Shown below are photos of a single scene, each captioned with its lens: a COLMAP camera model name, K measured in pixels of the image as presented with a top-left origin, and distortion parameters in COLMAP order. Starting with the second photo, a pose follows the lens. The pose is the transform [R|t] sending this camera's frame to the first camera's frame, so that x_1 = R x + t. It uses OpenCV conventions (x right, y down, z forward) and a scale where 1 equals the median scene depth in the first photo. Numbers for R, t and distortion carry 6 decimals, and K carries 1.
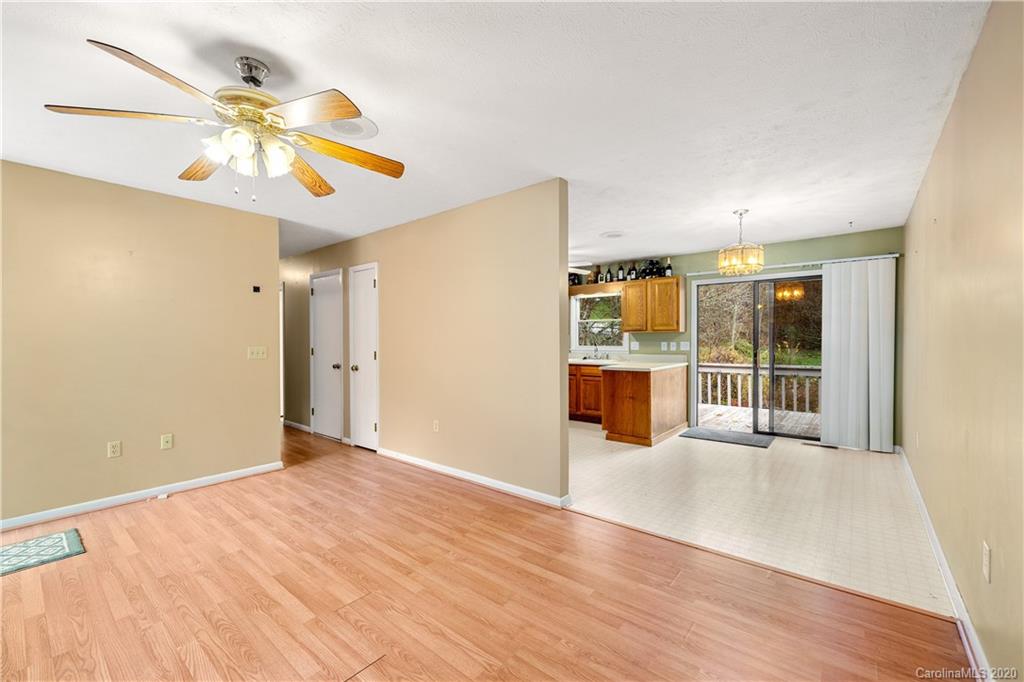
lens RADIAL K [[420.0, 0, 505.8], [0, 420.0, 339.9], [0, 0, 1]] dist [0.001156, -0.000950]
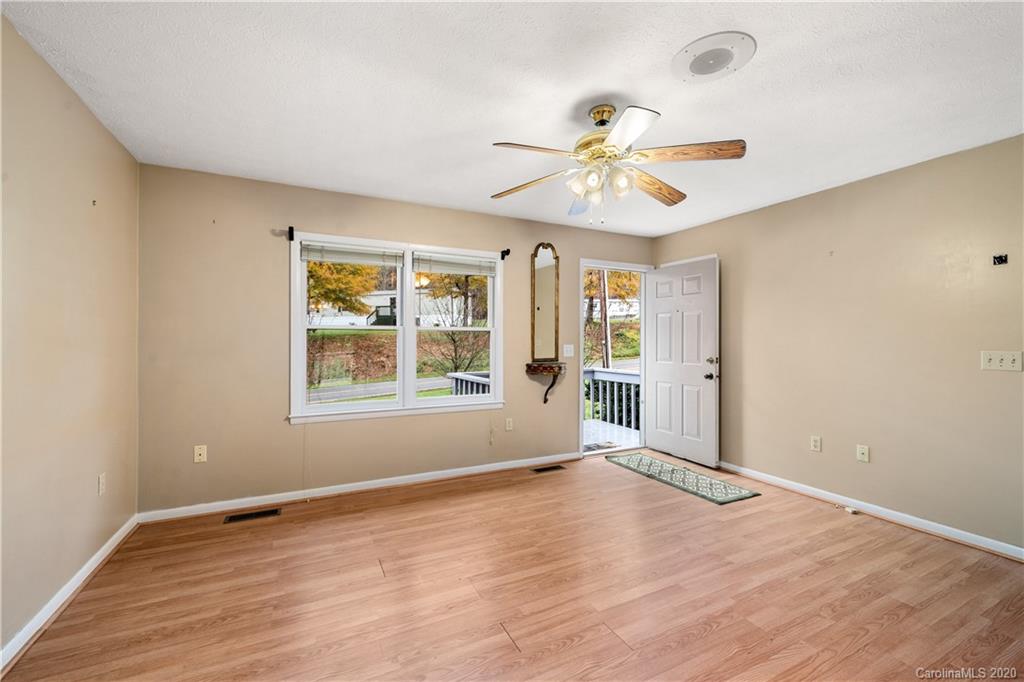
lens RADIAL K [[420.0, 0, 509.9], [0, 420.0, 342.0], [0, 0, 1]] dist [0.001156, -0.000950]
pose [[-0.392294, 0.010386, -0.919781, 0.454327], [-0.000593, 0.999933, 0.011544, -0.007281], [0.919840, 0.005074, -0.392261, 0.960230]]
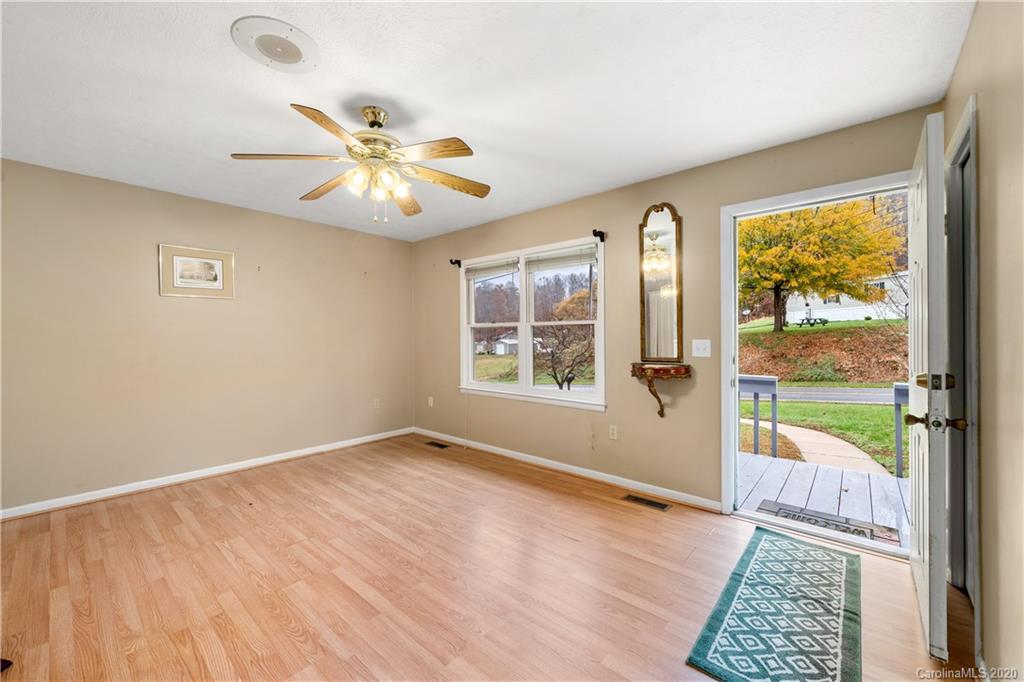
lens RADIAL K [[408.1, 0, 518.3], [0, 408.1, 339.1], [0, 0, 1]] dist [-0.002370, 0.000045]
pose [[-0.999831, 0.013467, 0.012509, -0.799897], [0.013577, 0.999869, 0.008795, 0.006441], [-0.012389, 0.008963, -0.999883, 1.703635]]
